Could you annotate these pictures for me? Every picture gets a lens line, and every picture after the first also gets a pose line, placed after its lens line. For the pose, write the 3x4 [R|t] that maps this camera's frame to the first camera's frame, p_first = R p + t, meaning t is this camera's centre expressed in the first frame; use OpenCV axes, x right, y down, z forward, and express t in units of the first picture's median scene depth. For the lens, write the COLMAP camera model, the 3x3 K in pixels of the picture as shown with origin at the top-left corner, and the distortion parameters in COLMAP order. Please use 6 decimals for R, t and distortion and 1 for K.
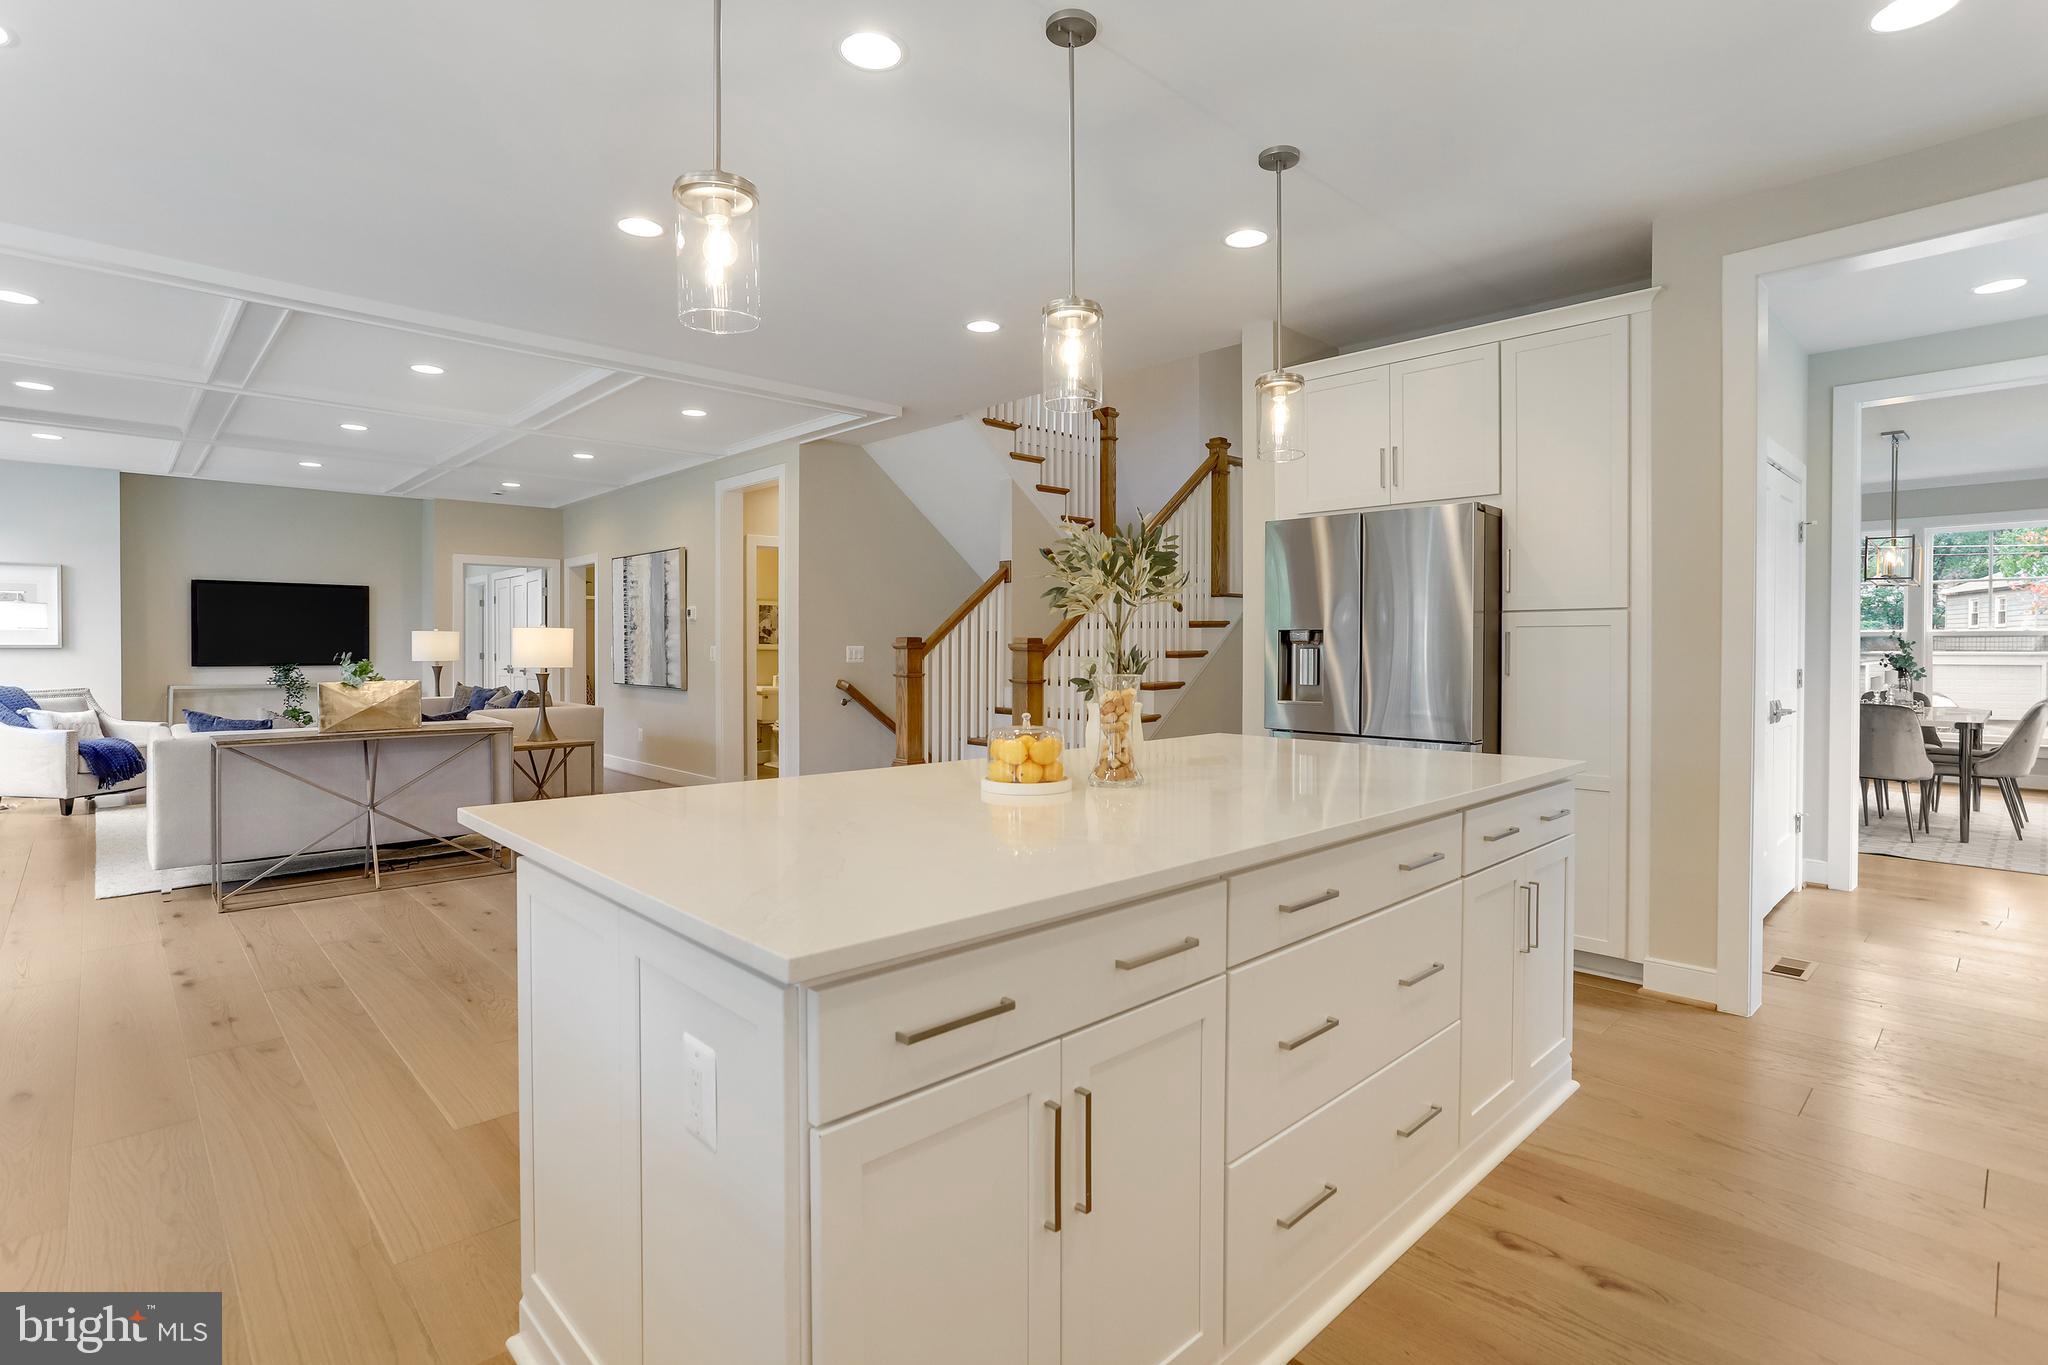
lens RADIAL K [[995.8, 0, 1029.9], [0, 995.8, 652.5], [0, 0, 1]] dist [-0.057250, 0.031138]
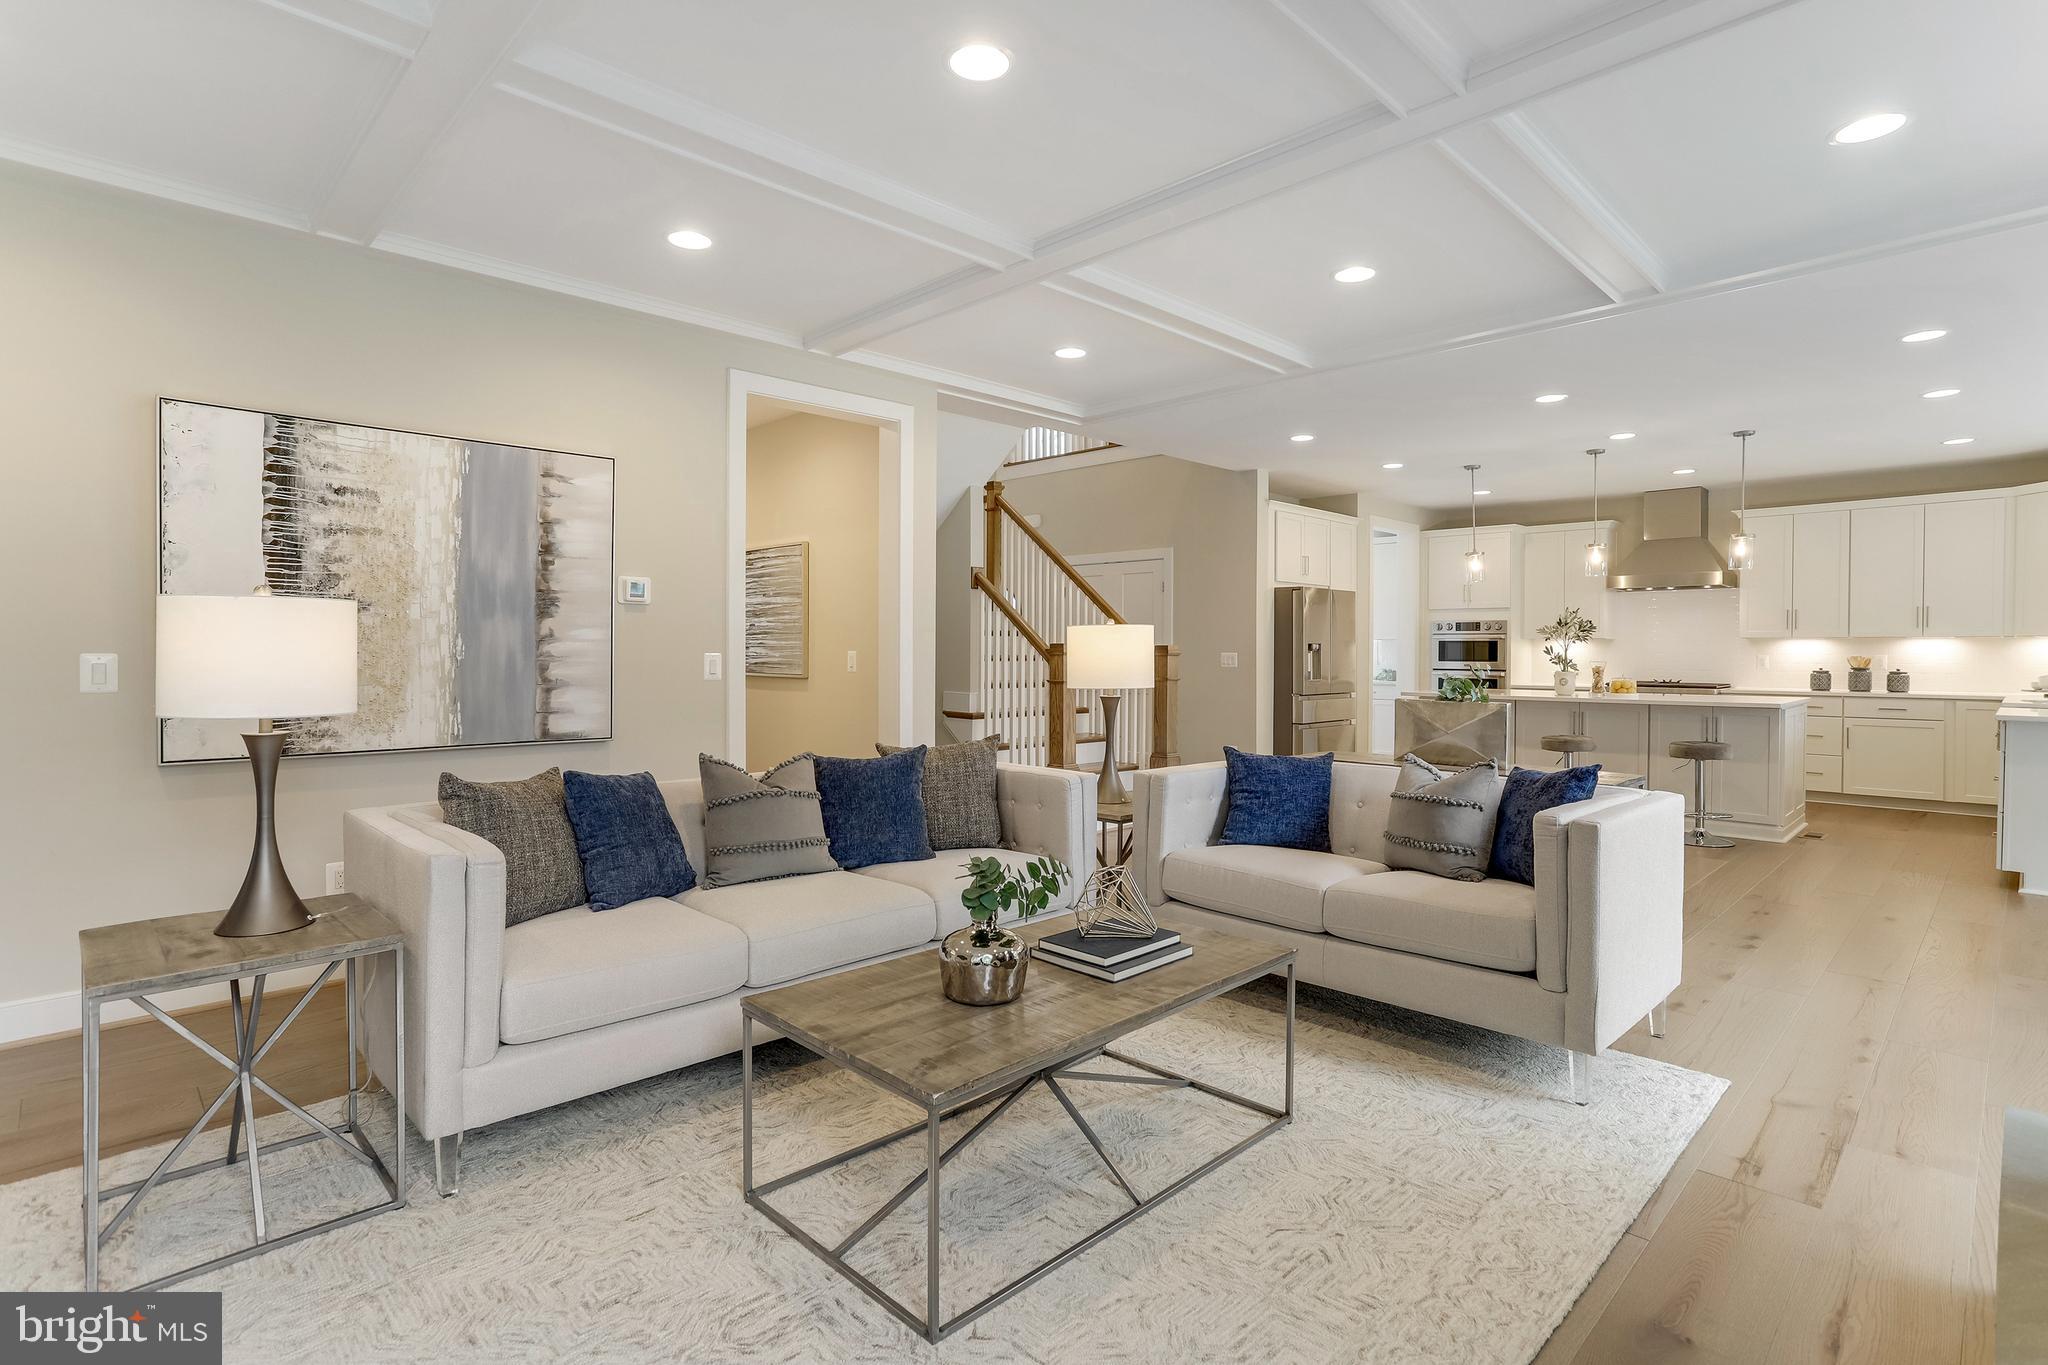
lens RADIAL K [[1016.7, 0, 1023.0], [0, 1016.7, 660.9], [0, 0, 1]] dist [-0.045185, 0.023524]
pose [[-0.012137, -0.008579, 0.999890, -1.070943], [0.007898, 0.999931, 0.008675, -0.006657], [-0.999895, 0.008003, -0.012069, 0.982048]]
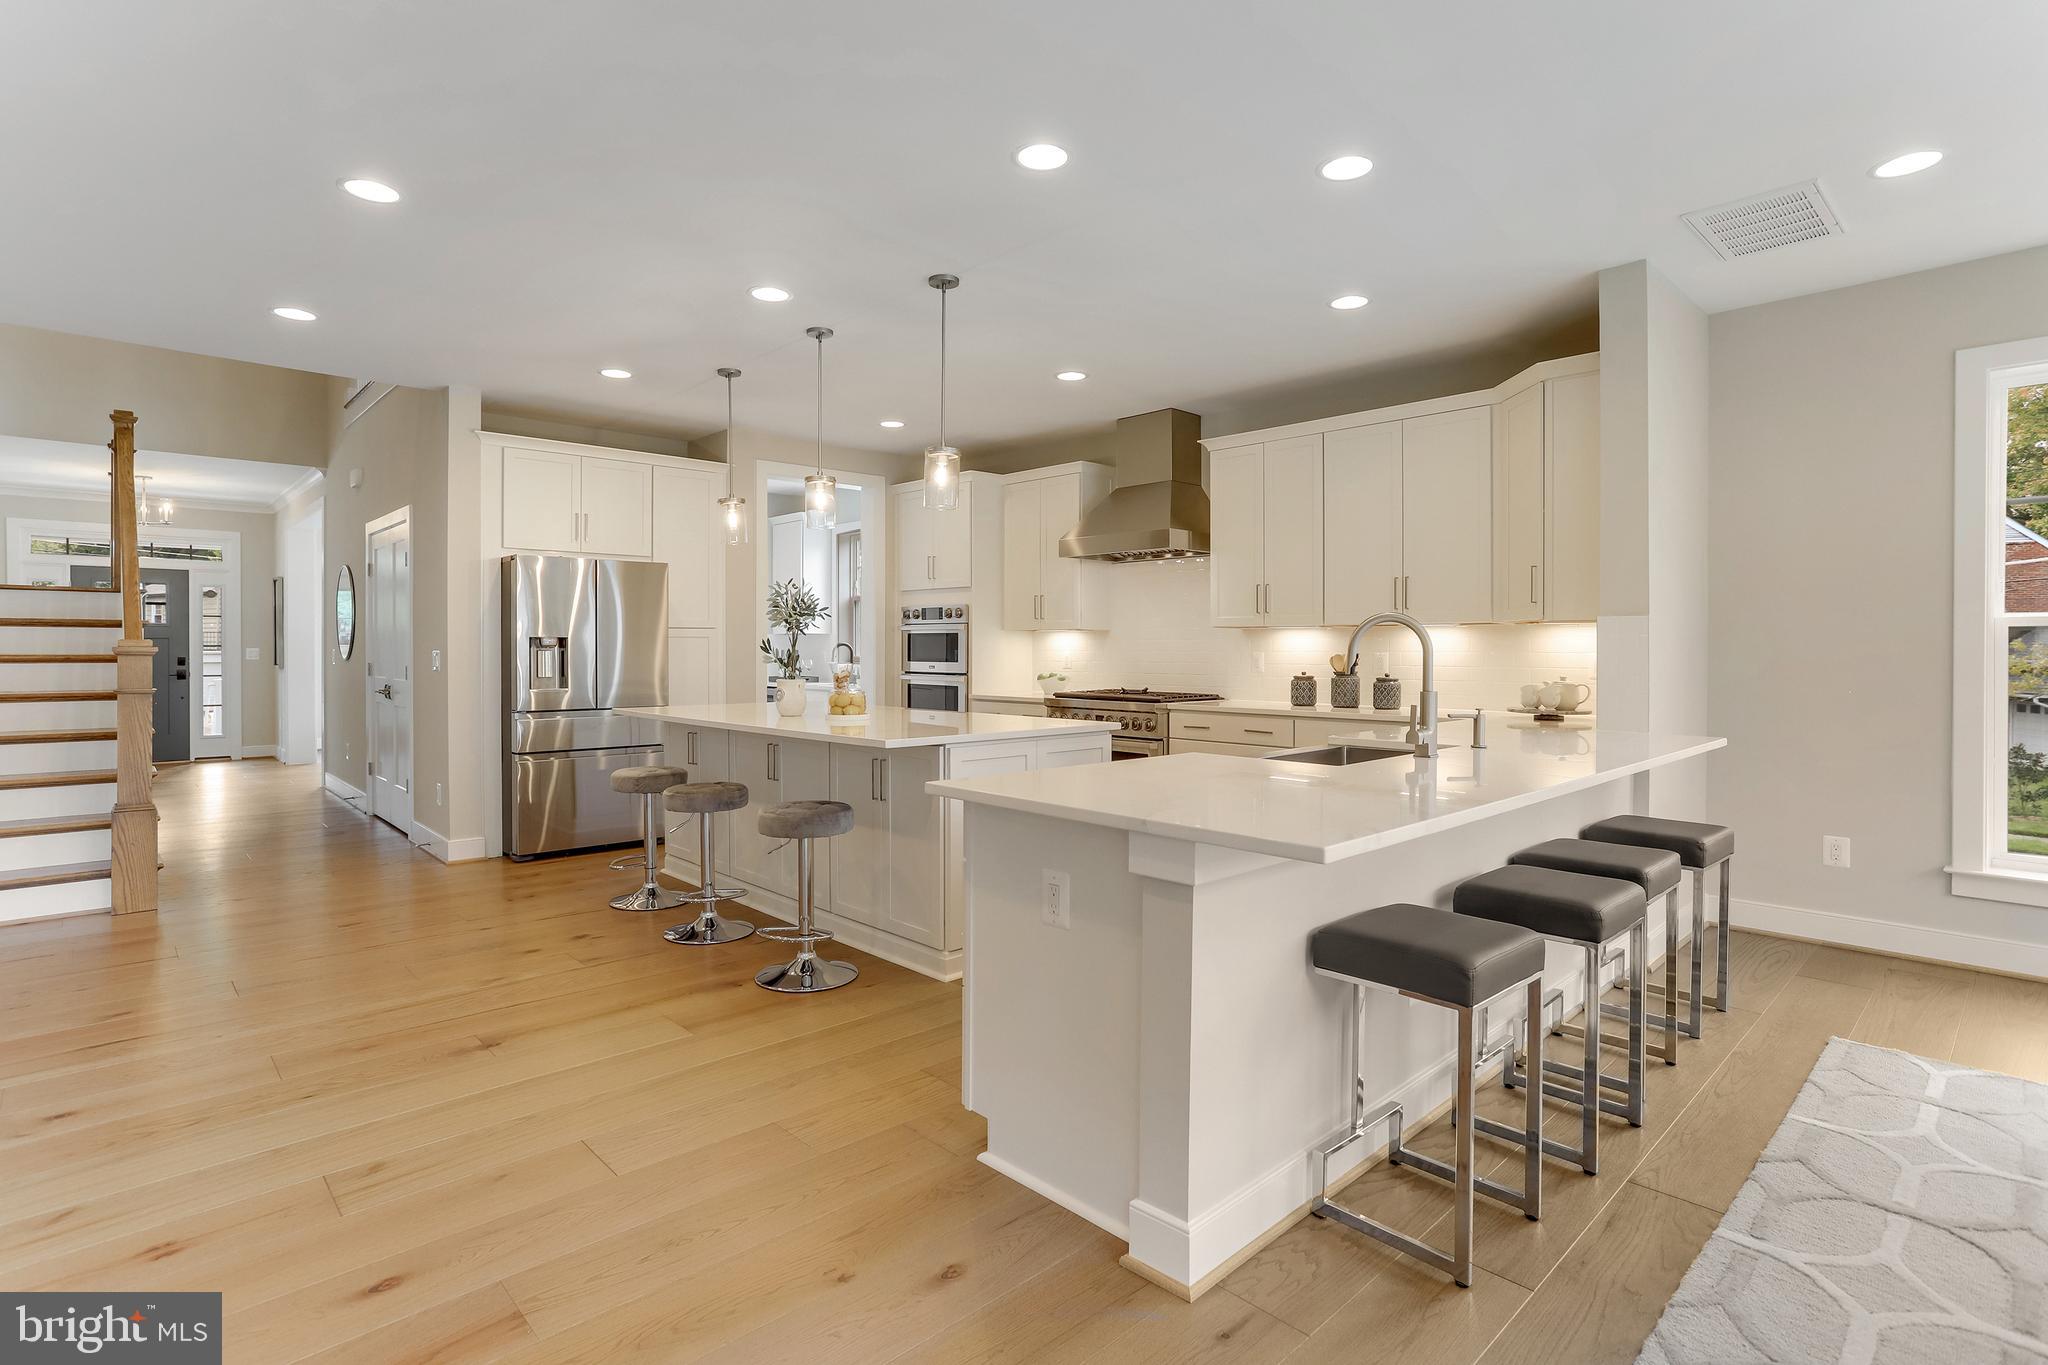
lens RADIAL K [[995.8, 0, 1029.9], [0, 995.8, 652.5], [0, 0, 1]] dist [-0.057250, 0.031138]
pose [[0.009684, -0.002454, 0.999950, -0.665896], [0.009554, 0.999952, 0.002362, 0.001093], [-0.999907, 0.009530, 0.009707, 0.192783]]
